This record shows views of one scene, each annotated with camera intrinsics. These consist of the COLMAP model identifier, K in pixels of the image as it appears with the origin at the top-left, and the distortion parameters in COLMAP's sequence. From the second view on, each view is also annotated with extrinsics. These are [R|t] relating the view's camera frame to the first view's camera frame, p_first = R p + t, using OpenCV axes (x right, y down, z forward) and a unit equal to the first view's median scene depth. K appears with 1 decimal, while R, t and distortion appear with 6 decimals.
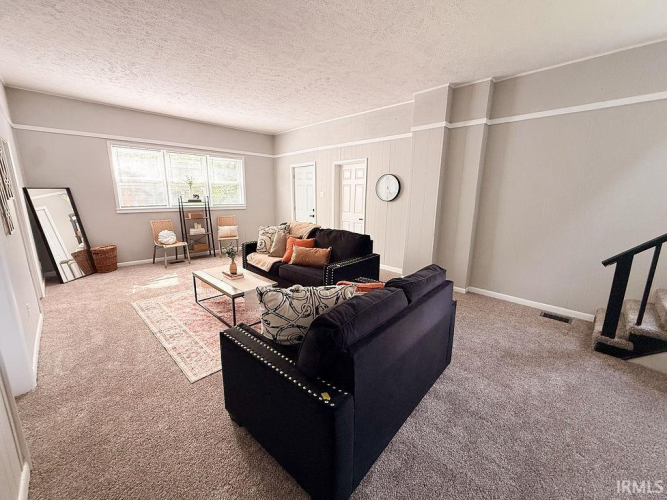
lens RADIAL K [[273.3, 0, 333.5], [0, 273.3, 250.0], [0, 0, 1]] dist [0.000866, 0.000095]
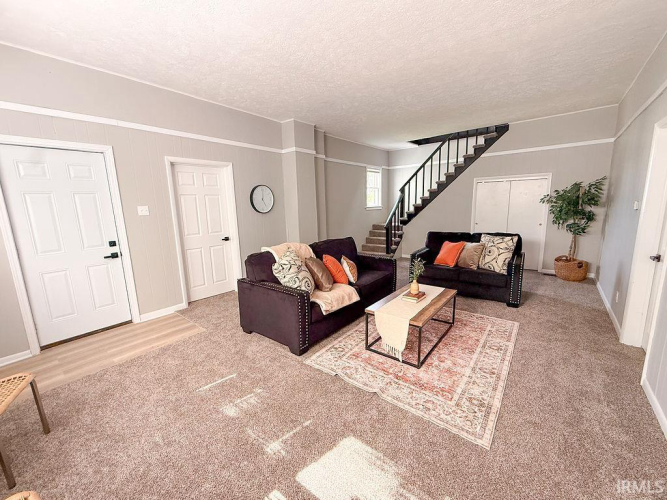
lens RADIAL K [[273.3, 0, 333.5], [0, 273.3, 250.0], [0, 0, 1]] dist [0.000866, 0.000095]
pose [[-0.106661, -0.168465, 0.979920, -0.930863], [0.226945, 0.955402, 0.188952, -0.215665], [-0.968049, 0.242541, -0.063672, 1.017616]]
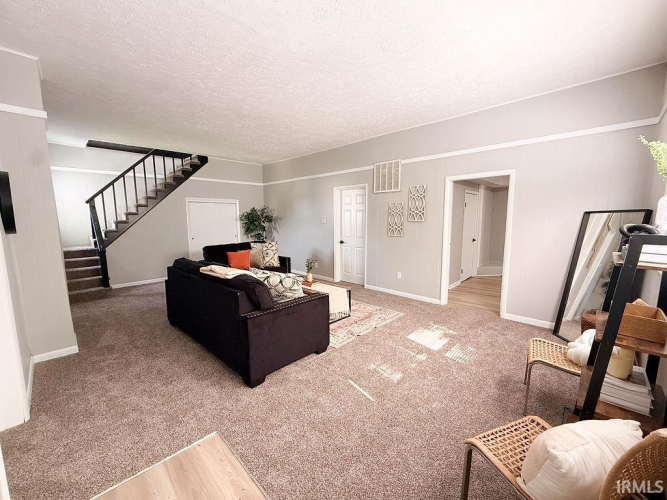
lens RADIAL K [[273.3, 0, 333.5], [0, 273.3, 250.0], [0, 0, 1]] dist [0.000866, 0.000095]
pose [[-0.999848, 0.001313, -0.017412, -0.366256], [-0.004311, 0.947748, 0.318991, -0.348051], [0.016921, 0.319017, -0.947598, 1.680355]]
